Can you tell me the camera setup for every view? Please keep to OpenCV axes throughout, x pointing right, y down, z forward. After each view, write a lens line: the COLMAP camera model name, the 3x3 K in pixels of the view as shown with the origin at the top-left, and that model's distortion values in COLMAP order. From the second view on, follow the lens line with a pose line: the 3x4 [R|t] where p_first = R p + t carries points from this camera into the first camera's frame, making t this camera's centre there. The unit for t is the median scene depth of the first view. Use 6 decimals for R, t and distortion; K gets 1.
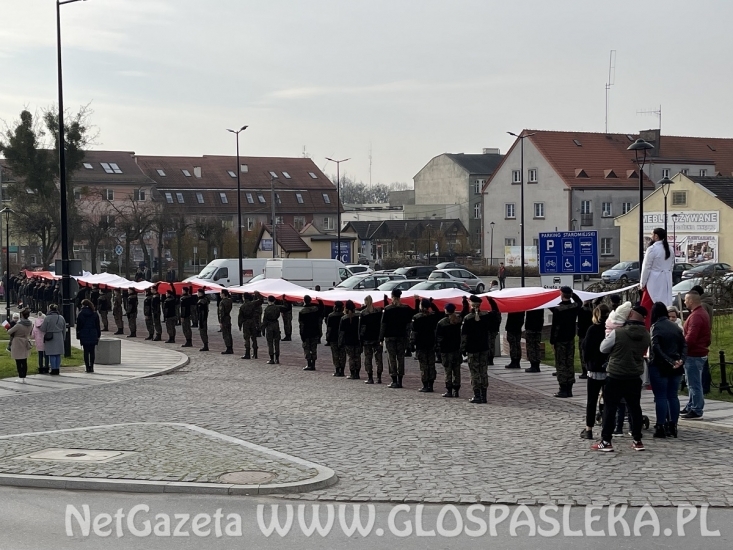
lens RADIAL K [[1103.2, 0, 365.7], [0, 1103.2, 289.6], [0, 0, 1]] dist [0.158323, -0.699221]
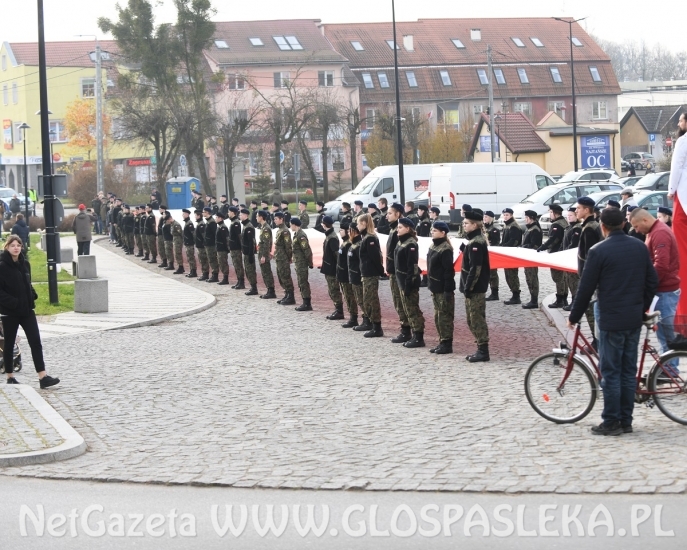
lens RADIAL K [[1609.8, 0, 343.5], [0, 1609.8, 275.0], [0, 0, 1]] dist [-0.348806, -0.220104]
pose [[0.976487, -0.011642, -0.215261, 0.109426], [0.020521, 0.999026, 0.039061, 0.002058], [0.214596, -0.042560, 0.975775, -0.010024]]
